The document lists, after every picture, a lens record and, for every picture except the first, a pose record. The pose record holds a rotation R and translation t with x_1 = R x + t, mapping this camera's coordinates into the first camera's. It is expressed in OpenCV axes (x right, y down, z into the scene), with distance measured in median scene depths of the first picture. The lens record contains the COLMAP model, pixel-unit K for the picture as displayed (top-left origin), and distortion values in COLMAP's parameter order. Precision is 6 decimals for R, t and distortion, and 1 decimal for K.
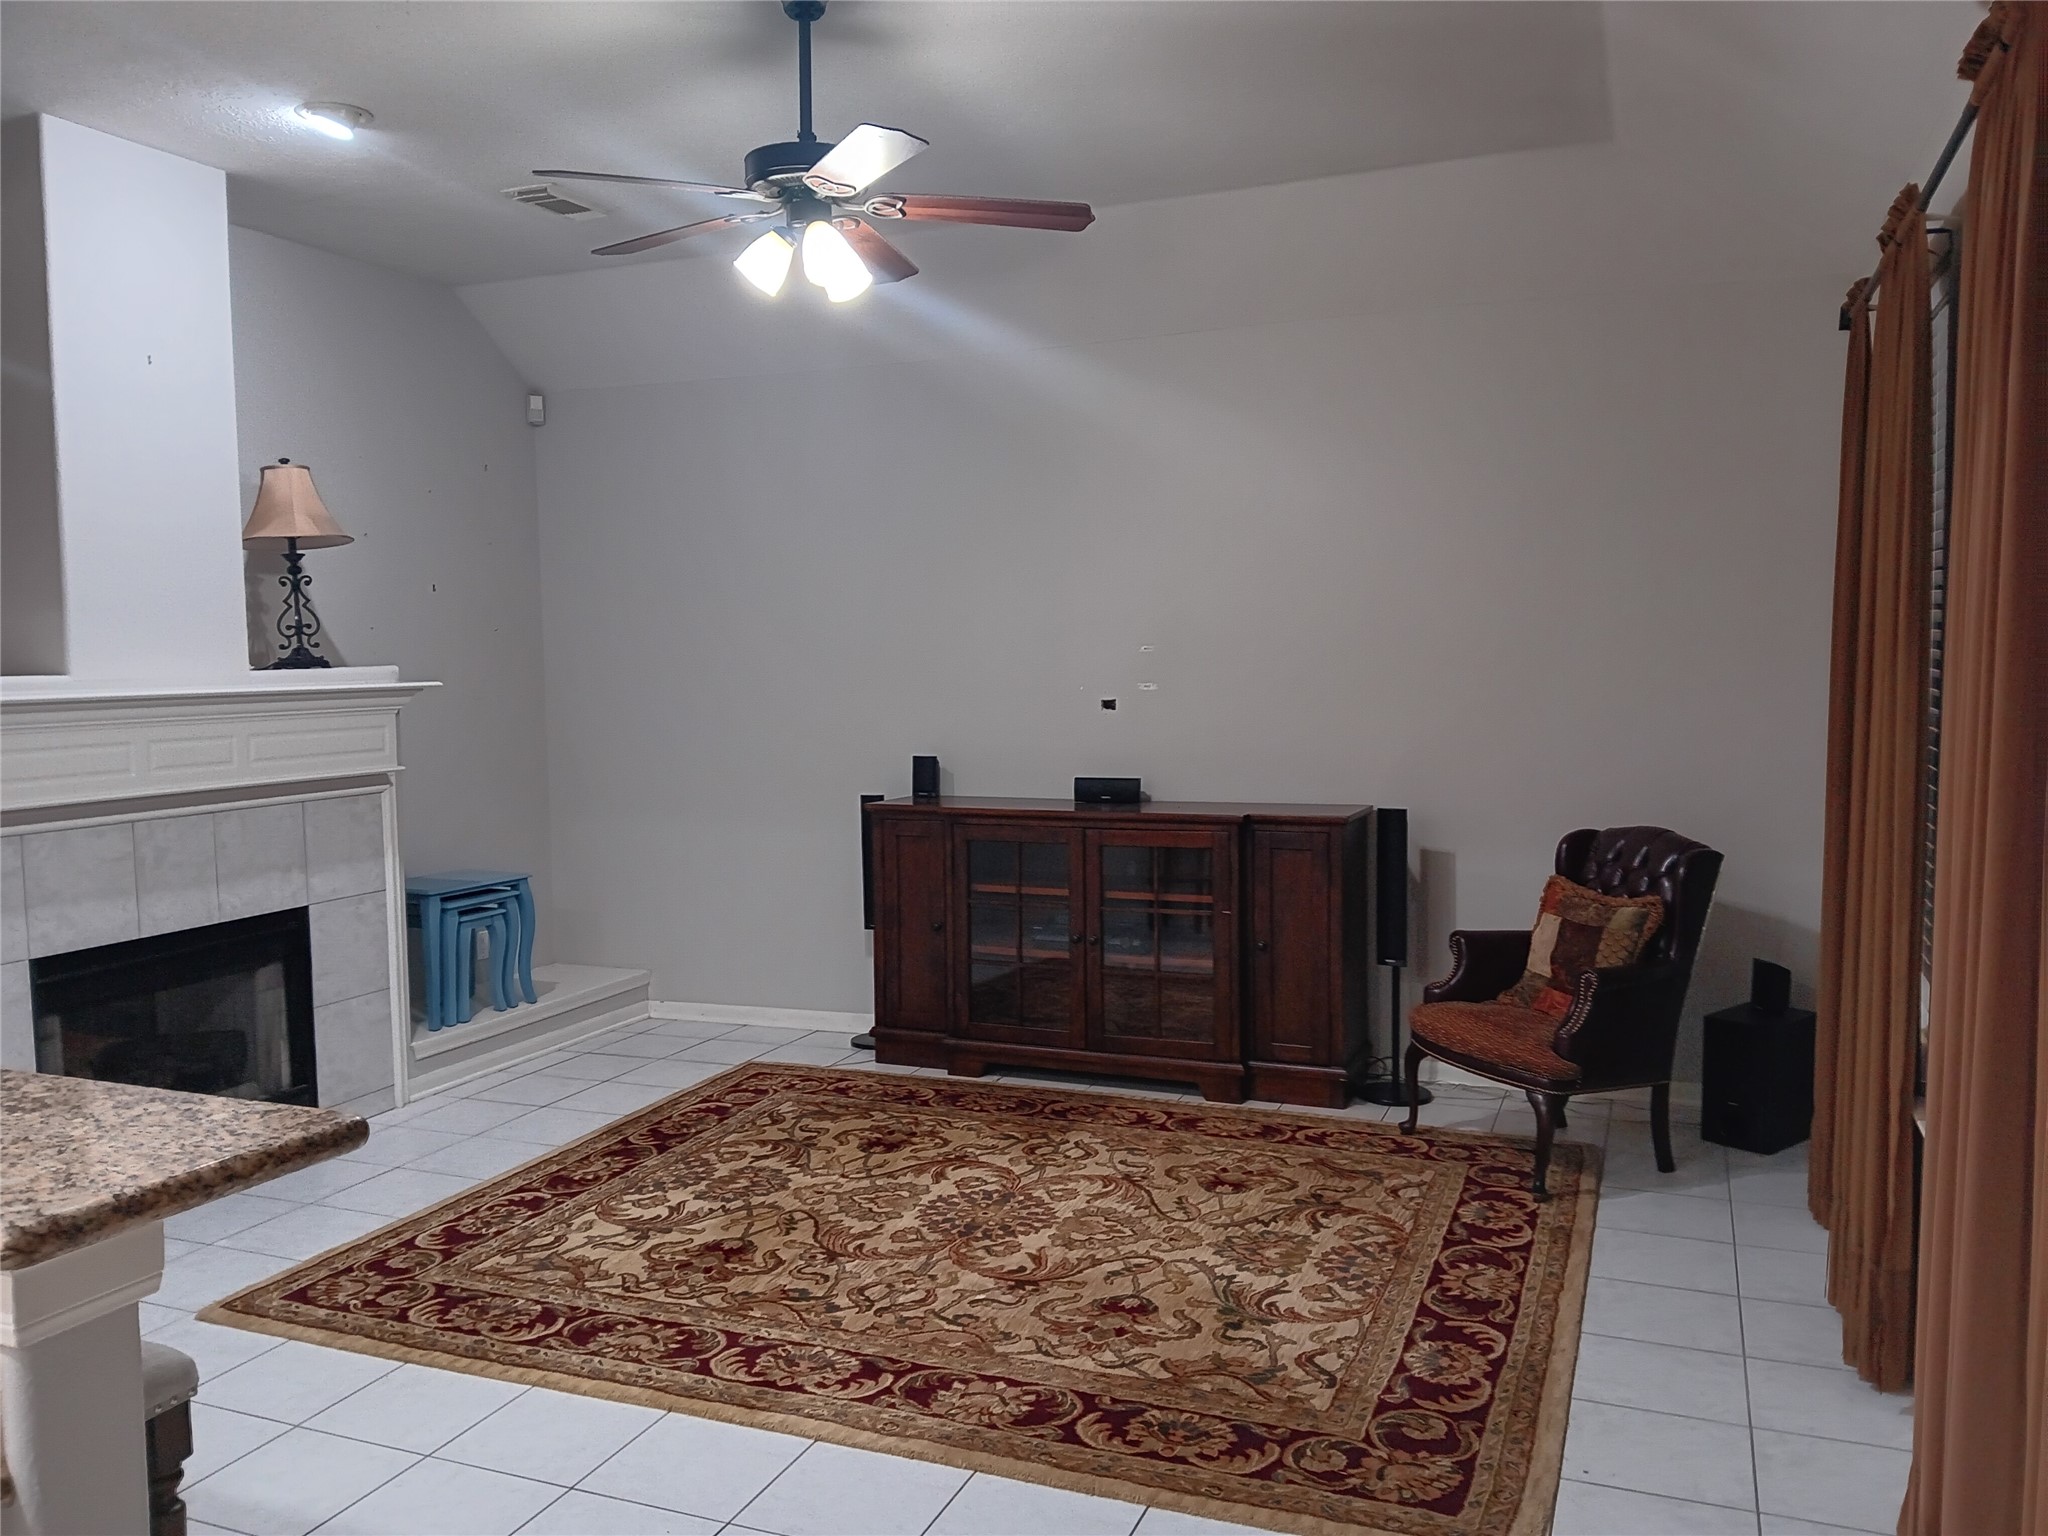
lens RADIAL K [[1616.4, 0, 1023.9], [0, 1616.4, 777.7], [0, 0, 1]] dist [0.025195, -0.050824]
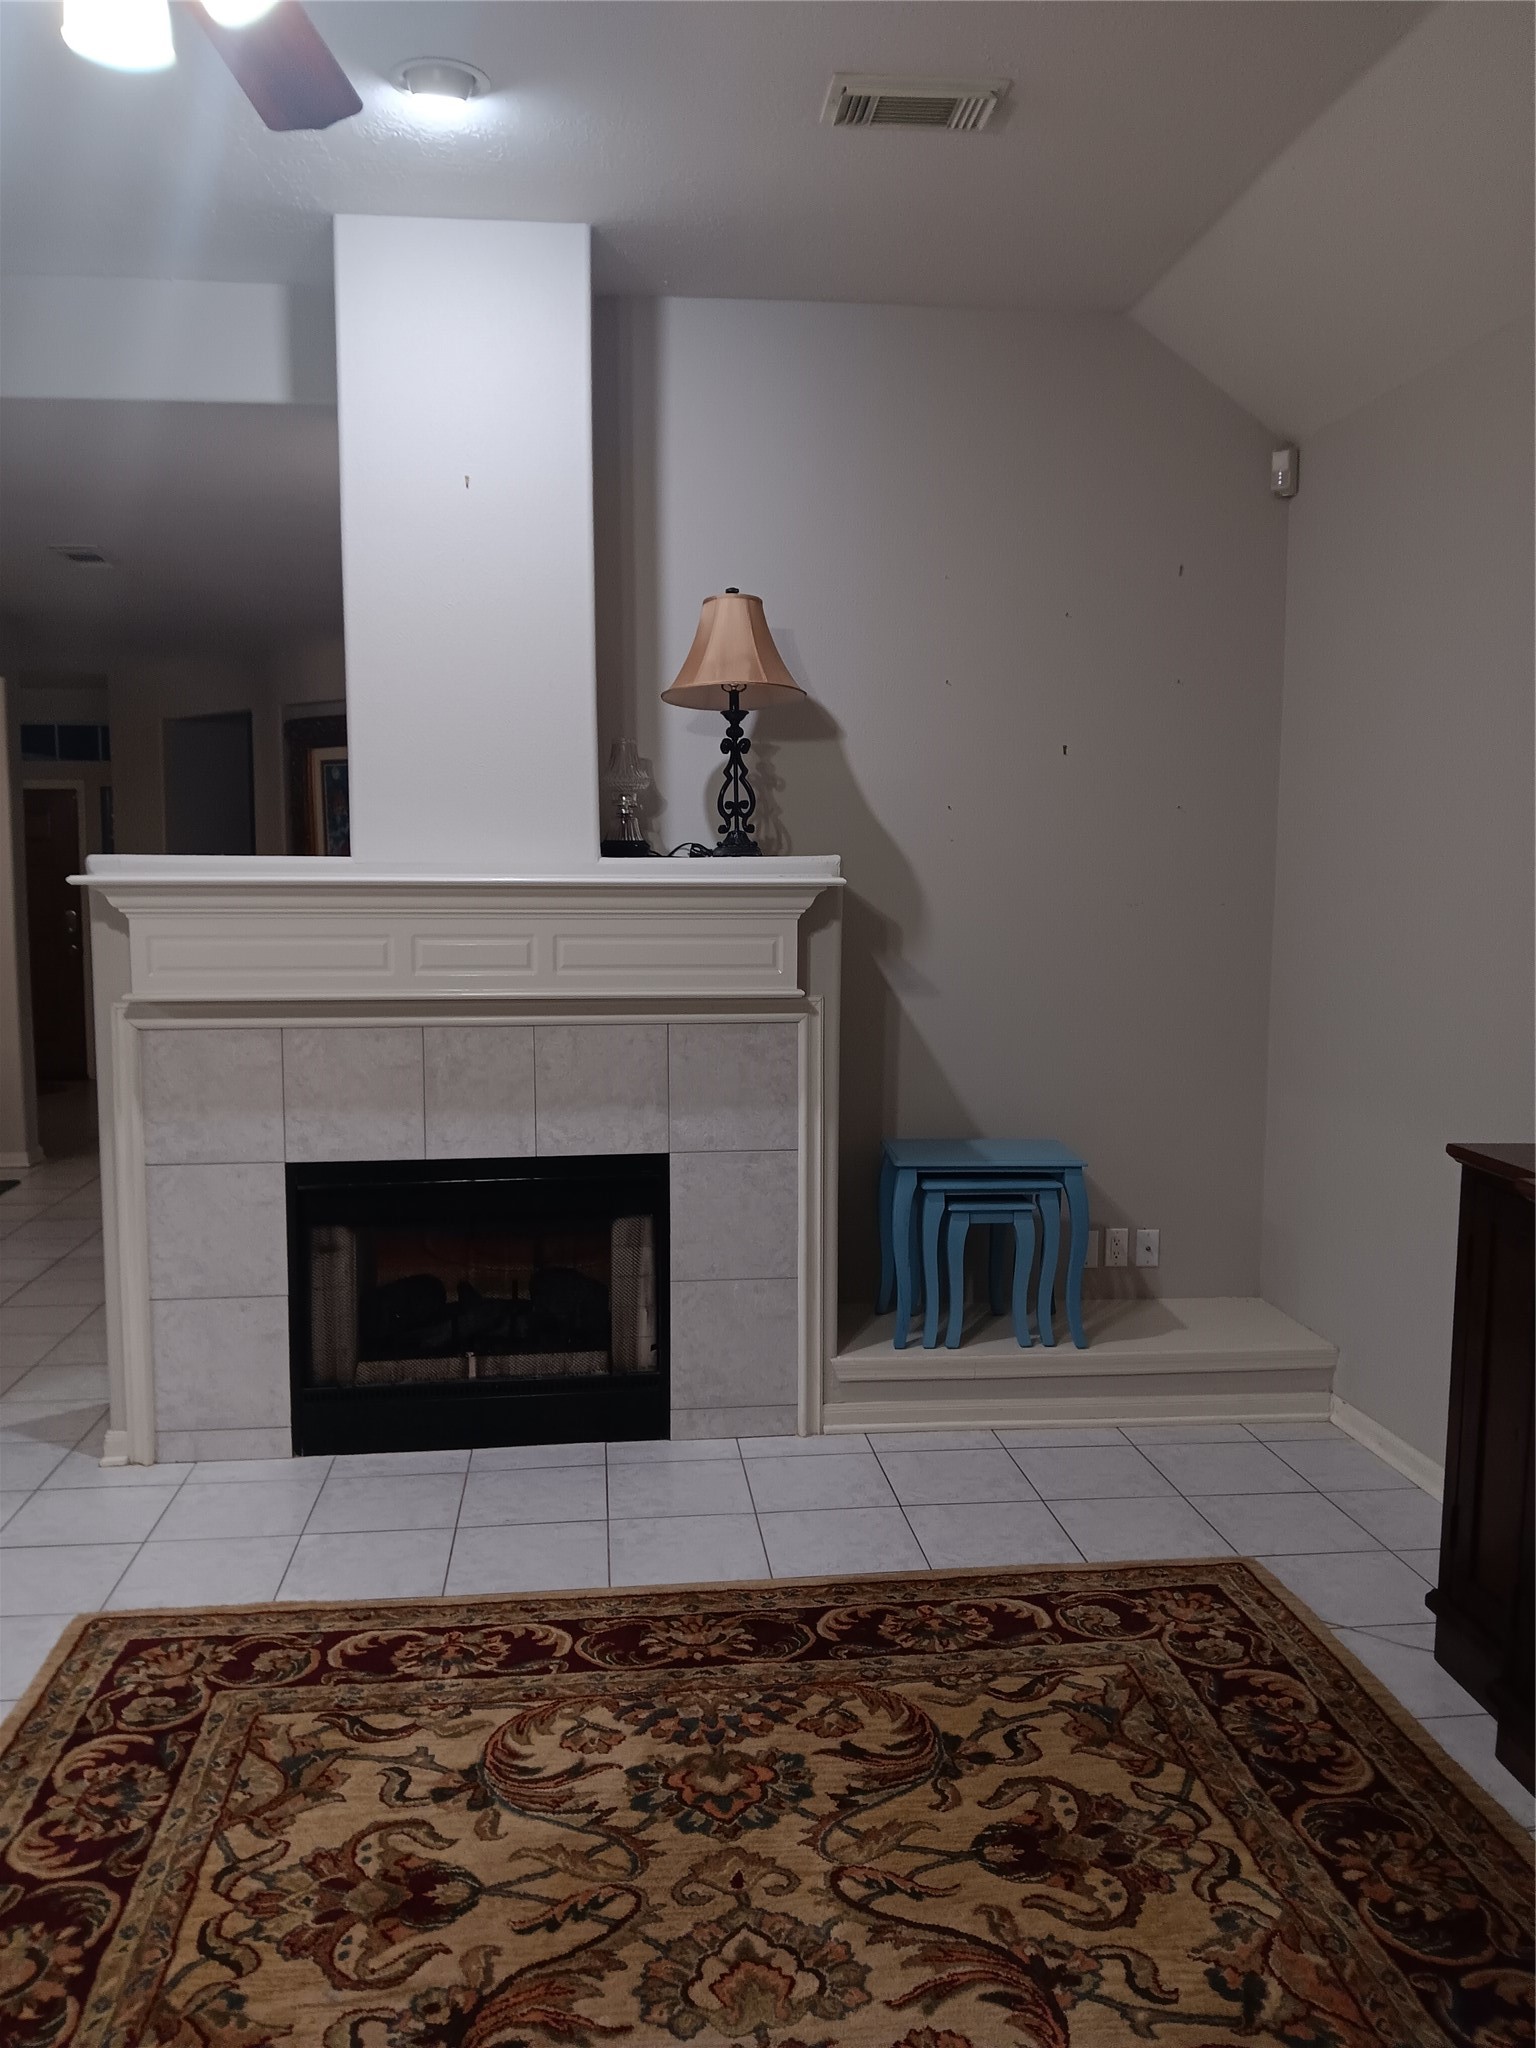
lens RADIAL K [[1616.4, 0, 769.9], [0, 1616.4, 1003.1], [0, 0, 1]] dist [0.025195, -0.050824]
pose [[0.466830, 0.096754, -0.879038, 0.294966], [-0.075084, 0.994744, 0.069615, -0.058119], [0.881154, 0.033503, 0.471642, 0.722671]]
